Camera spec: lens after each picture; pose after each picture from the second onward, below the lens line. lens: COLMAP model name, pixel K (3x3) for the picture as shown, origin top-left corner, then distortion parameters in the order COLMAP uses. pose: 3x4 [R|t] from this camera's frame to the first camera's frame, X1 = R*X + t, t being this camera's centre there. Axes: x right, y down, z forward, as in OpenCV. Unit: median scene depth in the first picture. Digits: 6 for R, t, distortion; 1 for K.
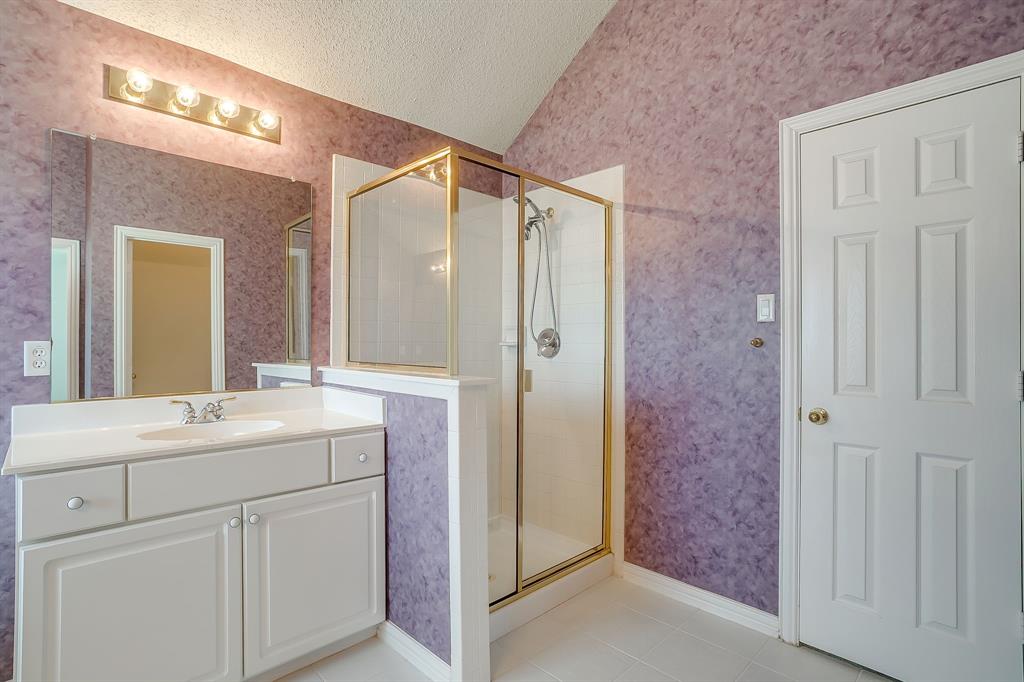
lens RADIAL K [[502.6, 0, 503.8], [0, 502.6, 336.3], [0, 0, 1]] dist [-0.031409, 0.016747]
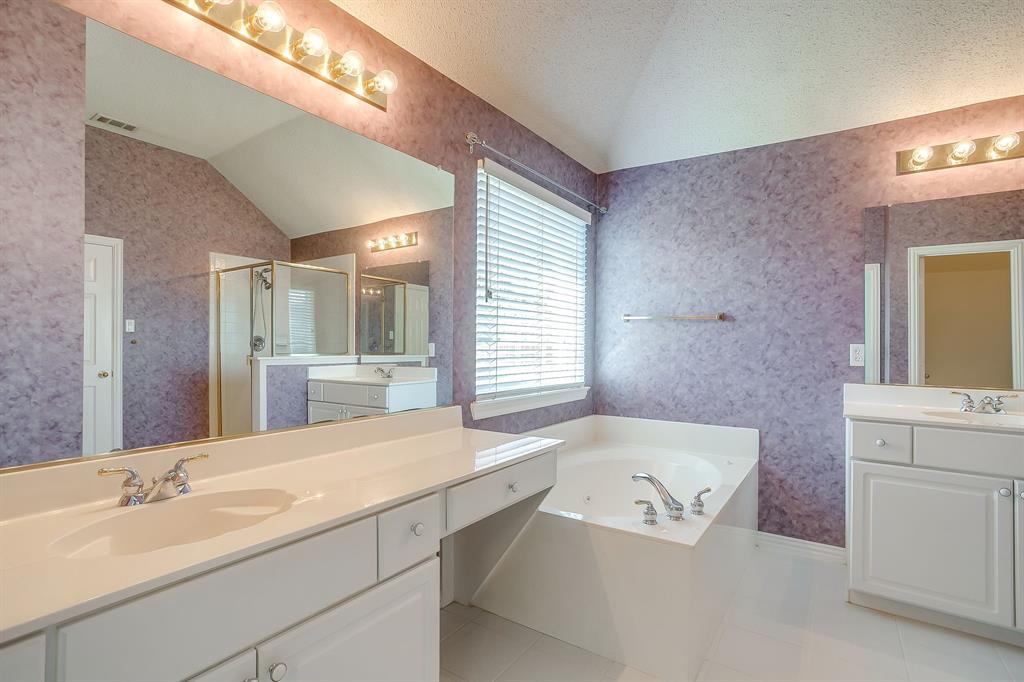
lens RADIAL K [[502.6, 0, 510.3], [0, 502.6, 334.2], [0, 0, 1]] dist [-0.031409, 0.016747]
pose [[0.221726, -0.008432, -0.975073, 0.313018], [-0.002702, 0.999953, -0.009261, -0.004875], [0.975105, 0.004688, 0.221692, -0.375737]]
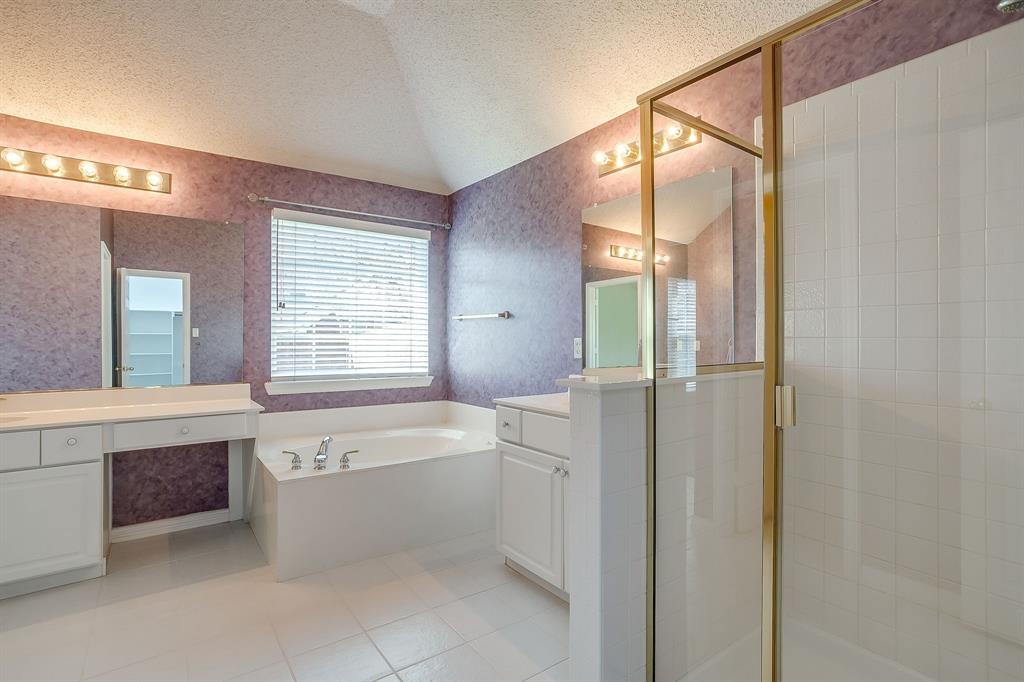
lens RADIAL K [[502.6, 0, 512.7], [0, 502.6, 330.3], [0, 0, 1]] dist [-0.031409, 0.016747]
pose [[-0.132650, -0.017253, -0.991013, 0.681674], [0.010895, 0.999763, -0.018864, 0.012081], [0.991103, -0.013300, -0.132431, 0.856781]]
